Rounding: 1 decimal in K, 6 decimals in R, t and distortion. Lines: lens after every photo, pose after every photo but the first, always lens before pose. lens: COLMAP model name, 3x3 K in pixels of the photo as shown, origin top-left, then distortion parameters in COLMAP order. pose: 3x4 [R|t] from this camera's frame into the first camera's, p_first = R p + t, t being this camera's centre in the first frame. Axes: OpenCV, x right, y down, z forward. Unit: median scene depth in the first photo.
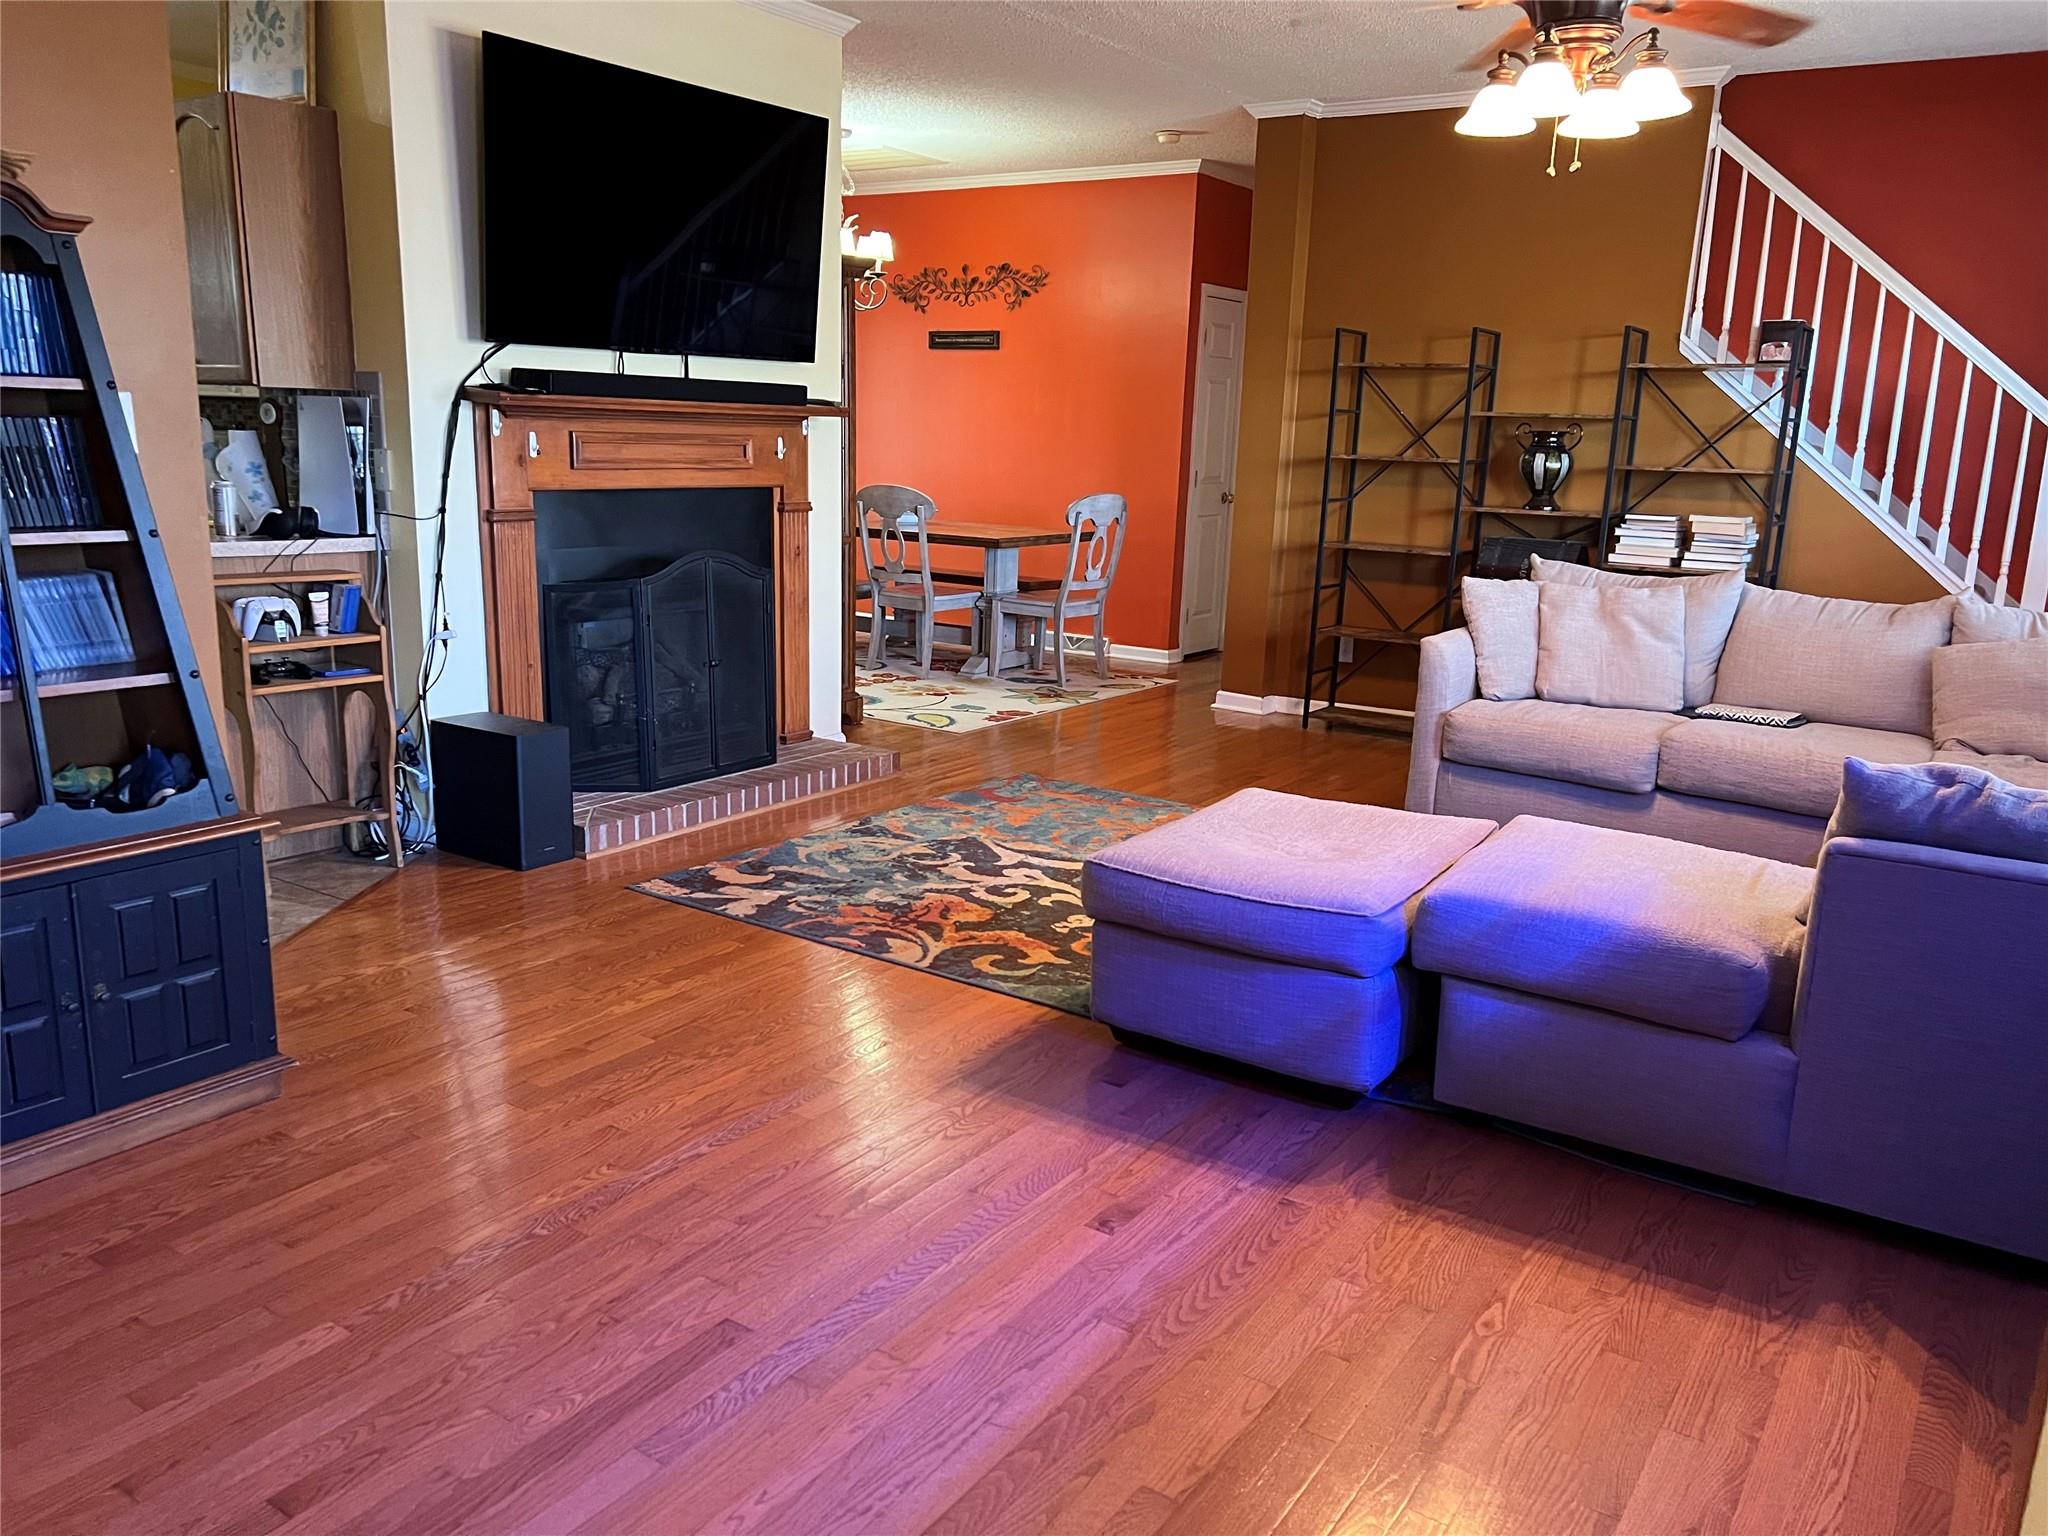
lens RADIAL K [[1536.7, 0, 1019.0], [0, 1536.7, 774.3], [0, 0, 1]] dist [0.063368, -0.069656]
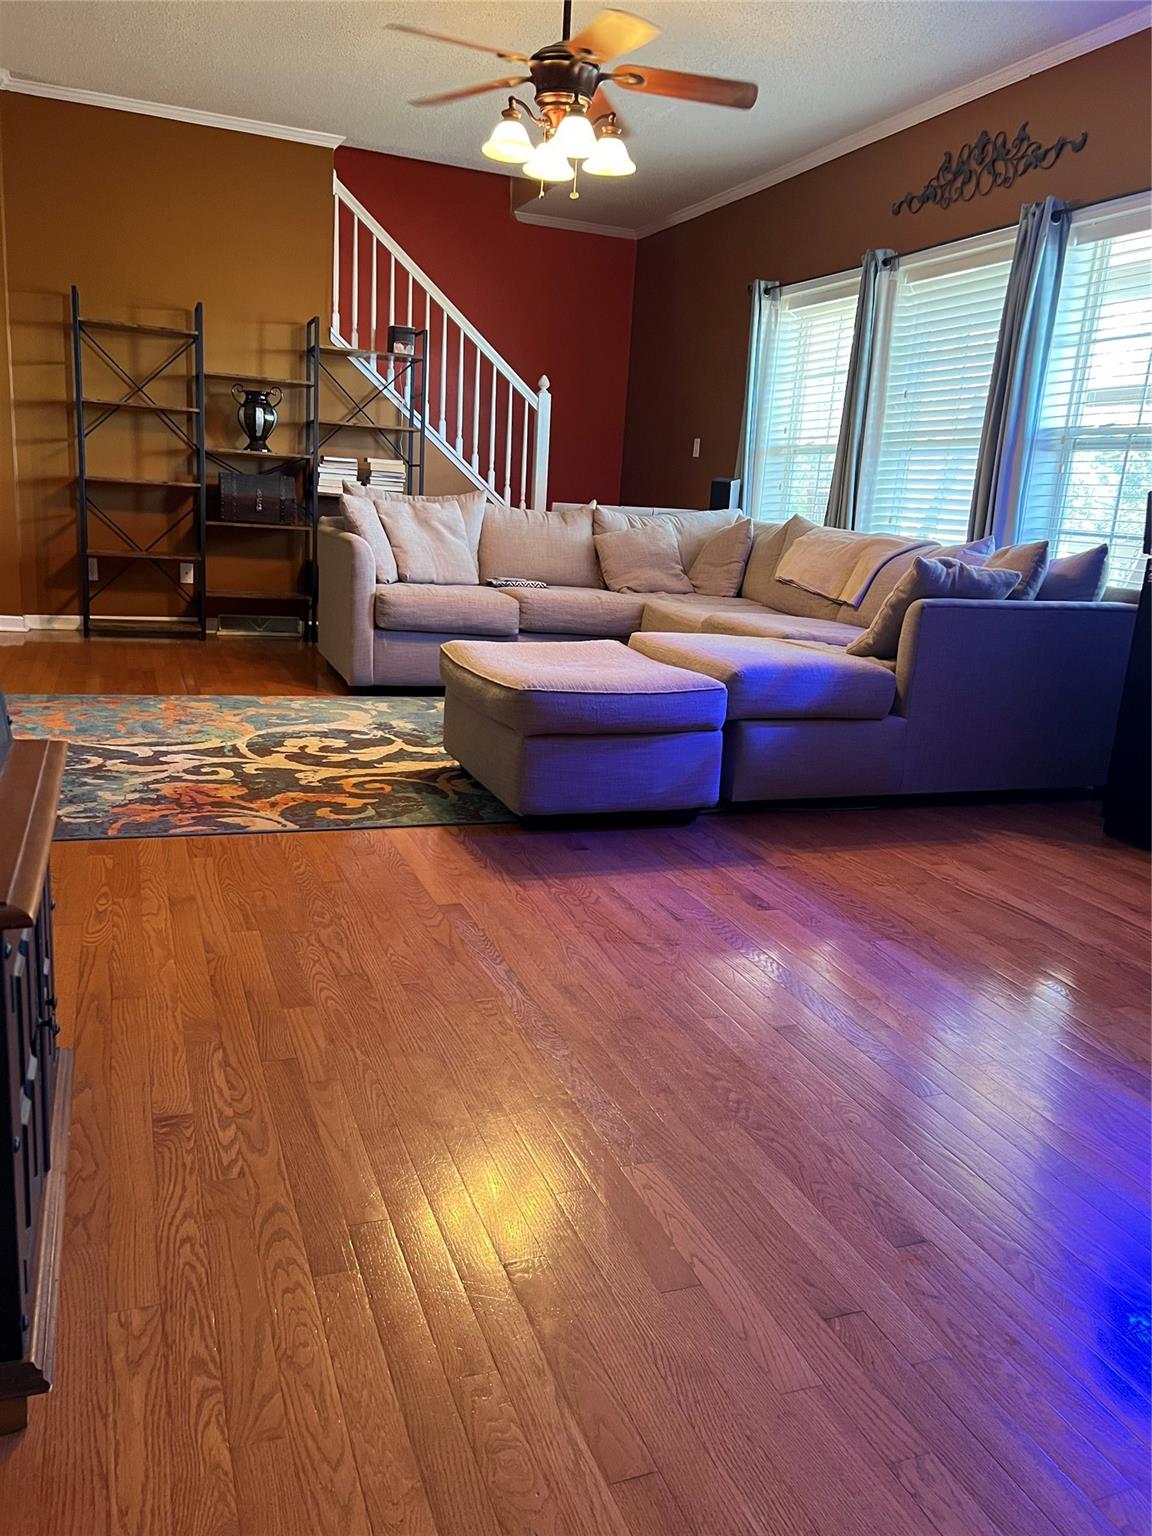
lens RADIAL K [[1152.5, 0, 586.8], [0, 1152.5, 762.5], [0, 0, 1]] dist [0.063368, -0.069656]
pose [[0.567116, -0.180865, 0.803534, -0.460912], [0.131544, 0.982958, 0.128411, -0.000298], [-0.813066, 0.032876, 0.581243, 0.264987]]
